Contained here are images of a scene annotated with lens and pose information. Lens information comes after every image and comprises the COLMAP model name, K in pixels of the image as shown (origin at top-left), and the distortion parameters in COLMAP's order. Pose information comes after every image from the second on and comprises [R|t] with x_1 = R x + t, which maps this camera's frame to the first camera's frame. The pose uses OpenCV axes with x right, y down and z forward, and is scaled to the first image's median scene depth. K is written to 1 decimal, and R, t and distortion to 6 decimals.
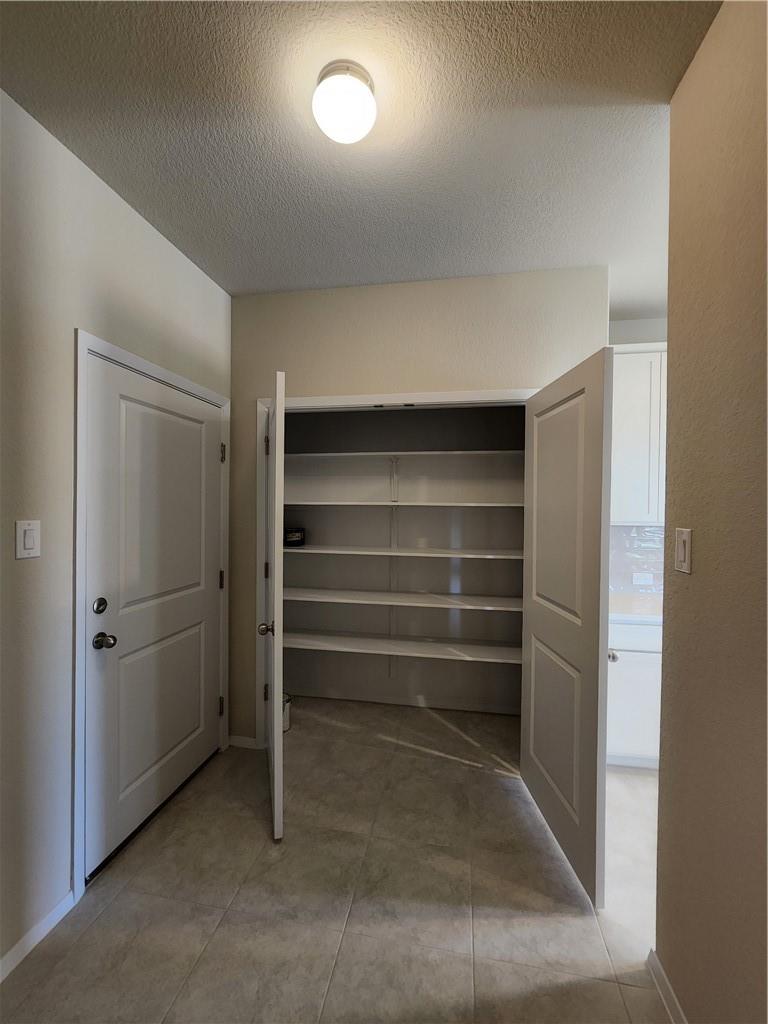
lens RADIAL K [[420.2, 0, 386.4], [0, 420.2, 511.7], [0, 0, 1]] dist [-0.001235, -0.000126]
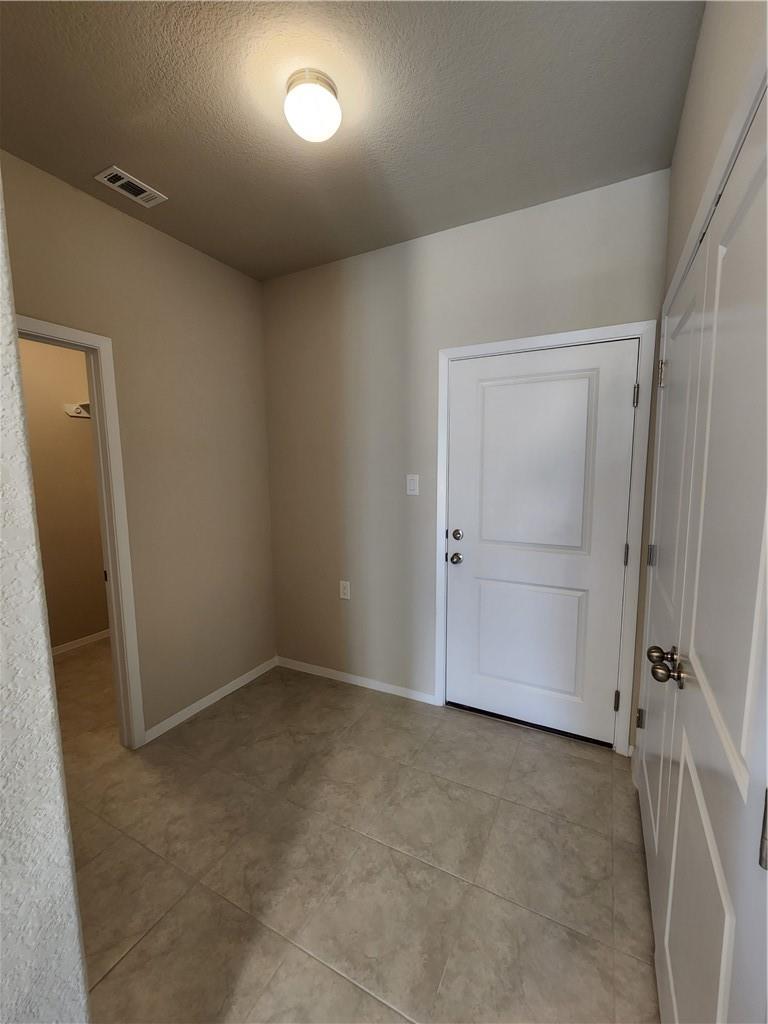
lens RADIAL K [[420.2, 0, 386.4], [0, 420.2, 511.7], [0, 0, 1]] dist [-0.001235, -0.000126]
pose [[-0.293106, 0.101818, -0.950643, 0.934407], [-0.003292, 0.994200, 0.107498, -0.015795], [0.956074, 0.034638, -0.291070, 1.422075]]
